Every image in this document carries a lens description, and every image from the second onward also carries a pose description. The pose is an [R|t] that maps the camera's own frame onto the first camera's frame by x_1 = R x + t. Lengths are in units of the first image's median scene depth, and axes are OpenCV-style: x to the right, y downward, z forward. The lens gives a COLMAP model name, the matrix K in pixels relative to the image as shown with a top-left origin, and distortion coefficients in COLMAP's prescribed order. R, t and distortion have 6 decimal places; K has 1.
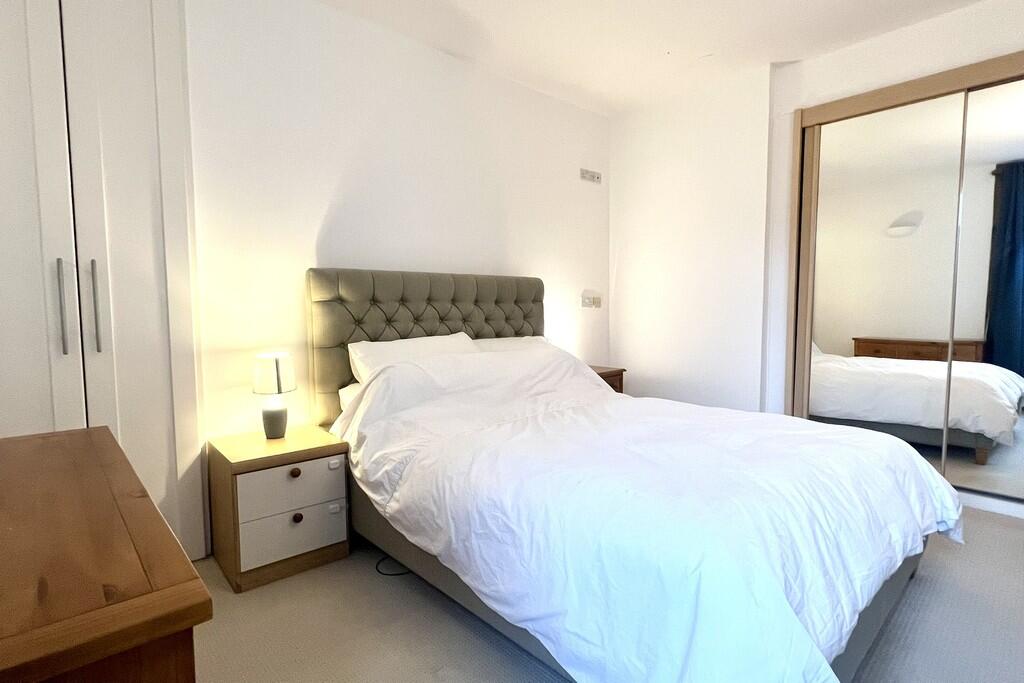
lens RADIAL K [[513.5, 0, 512.0], [0, 513.5, 341.5], [0, 0, 1]] dist [0.000235, 0.000162]
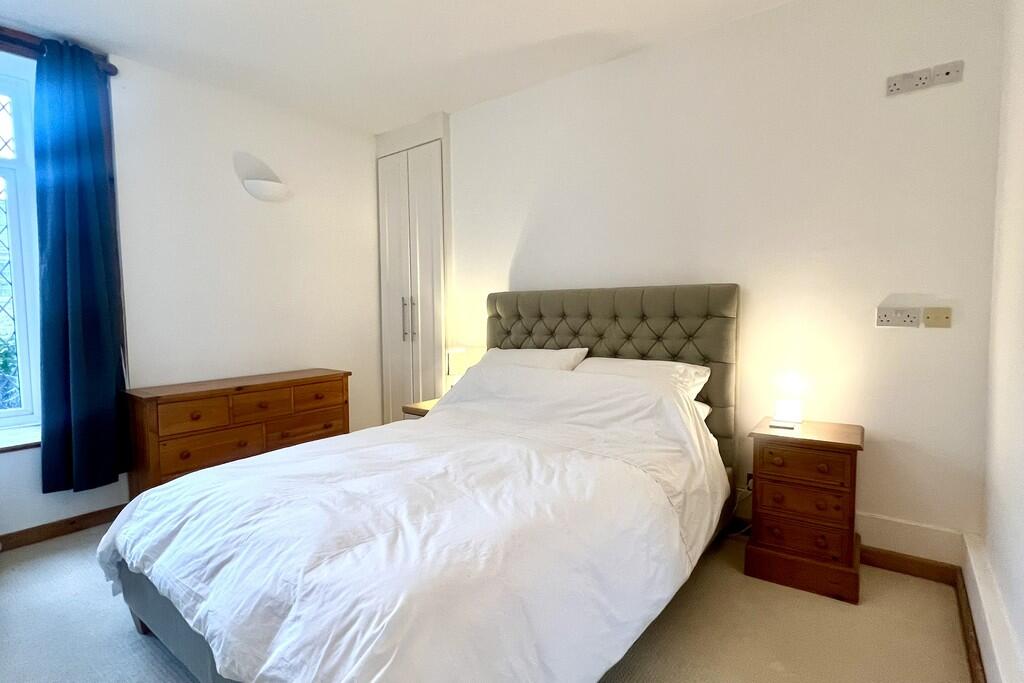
lens RADIAL K [[513.5, 0, 512.0], [0, 513.5, 341.5], [0, 0, 1]] dist [0.000235, 0.000162]
pose [[0.175191, 0.047507, -0.983388, 0.857790], [-0.074508, 0.996610, 0.034872, -0.056561], [0.981711, 0.067161, 0.178137, 0.713395]]
